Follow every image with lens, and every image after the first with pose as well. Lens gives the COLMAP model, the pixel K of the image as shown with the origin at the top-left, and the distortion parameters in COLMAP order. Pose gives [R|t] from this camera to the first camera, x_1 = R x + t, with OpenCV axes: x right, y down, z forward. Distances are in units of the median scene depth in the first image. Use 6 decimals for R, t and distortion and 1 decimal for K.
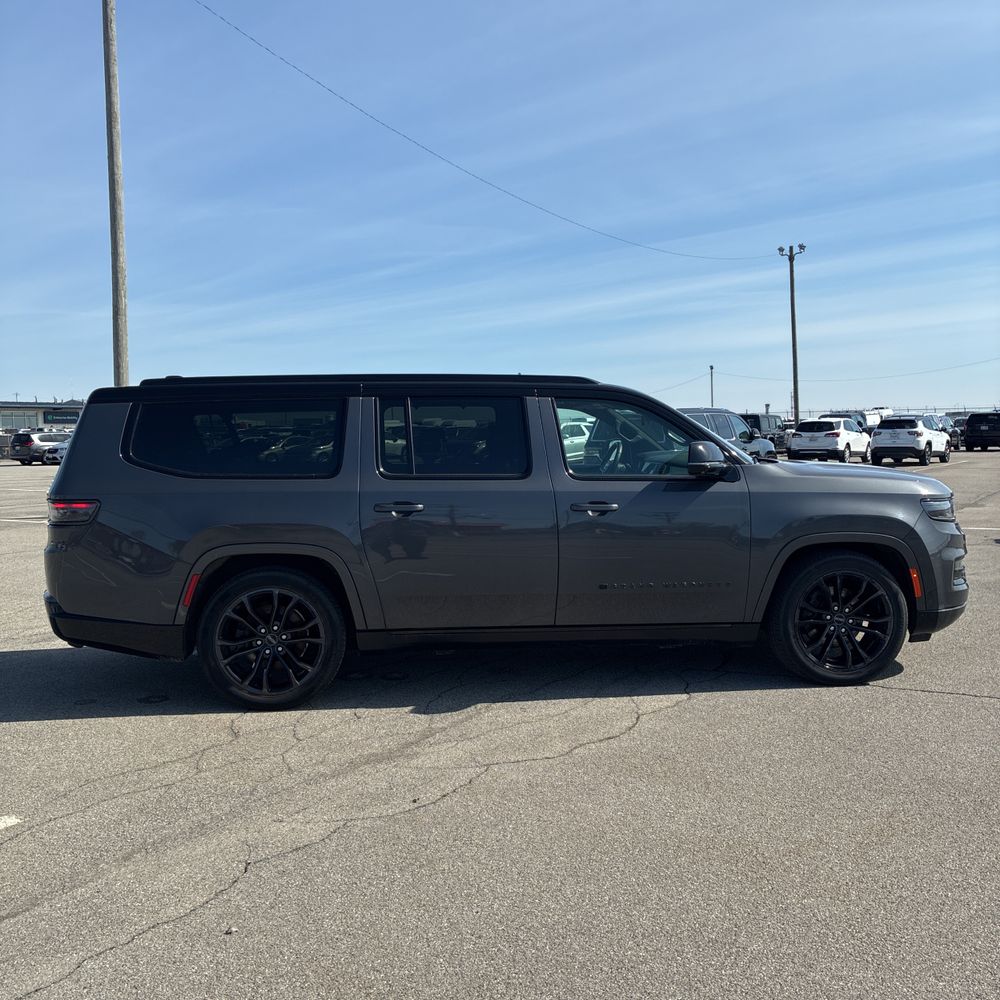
lens RADIAL K [[1020.0, 0, 499.3], [0, 1020.0, 499.7], [0, 0, 1]] dist [0.028207, 0.000000]
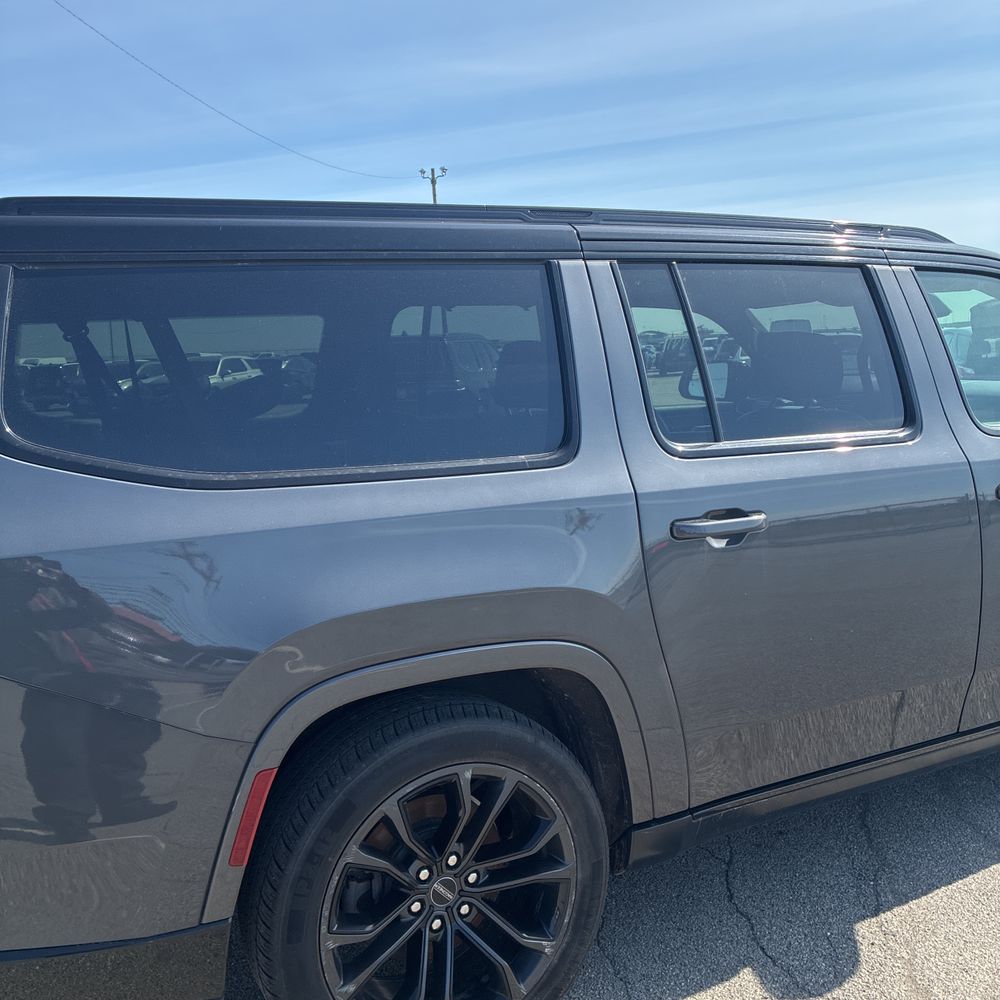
lens RADIAL K [[1020.0, 0, 499.0], [0, 1020.0, 503.7], [0, 0, 1]] dist [0.028207, 0.000000]
pose [[0.928193, -0.074618, 0.364542, -0.334332], [0.049819, 0.995787, 0.076979, -0.037770], [-0.368750, -0.053290, 0.928000, 0.642734]]
